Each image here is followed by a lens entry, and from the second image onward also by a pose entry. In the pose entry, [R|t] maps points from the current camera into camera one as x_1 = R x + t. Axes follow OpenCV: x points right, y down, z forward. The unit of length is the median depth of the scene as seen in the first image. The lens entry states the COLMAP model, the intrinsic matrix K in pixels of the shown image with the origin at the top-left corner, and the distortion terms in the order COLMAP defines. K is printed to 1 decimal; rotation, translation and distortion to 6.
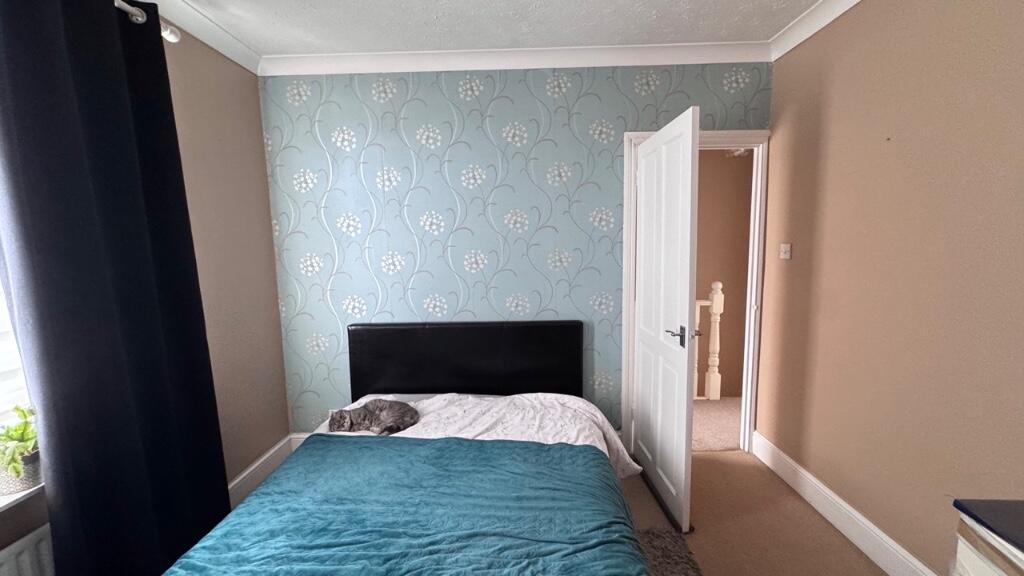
lens RADIAL K [[417.1, 0, 515.6], [0, 417.1, 283.8], [0, 0, 1]] dist [-0.006905, 0.003158]
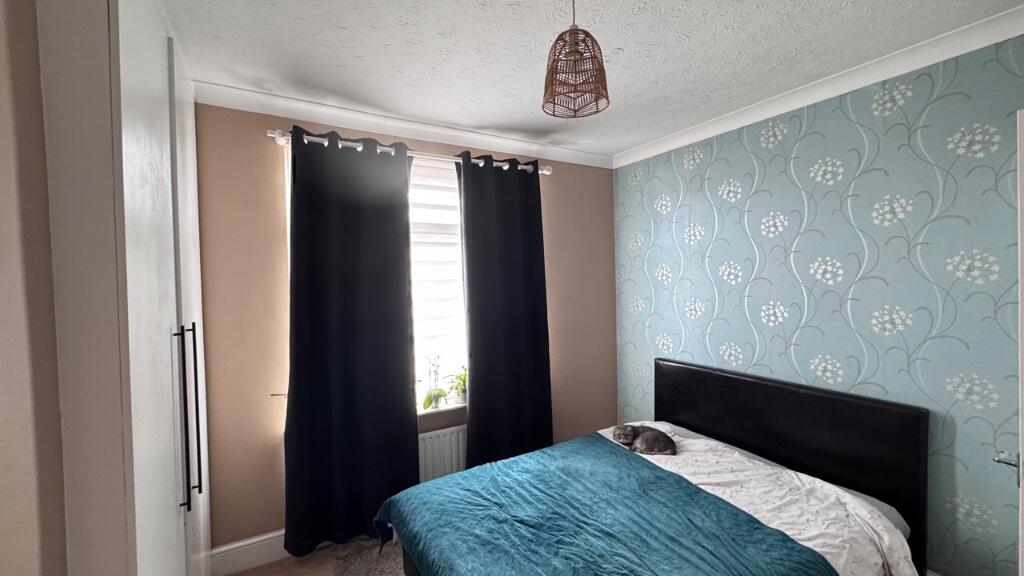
lens RADIAL K [[417.1, 0, 515.6], [0, 417.1, 283.8], [0, 0, 1]] dist [-0.006905, 0.003158]
pose [[0.523768, 0.020502, -0.851614, 0.492331], [-0.104000, 0.993771, -0.040039, -0.029408], [0.845489, 0.109539, 0.522638, 0.032537]]
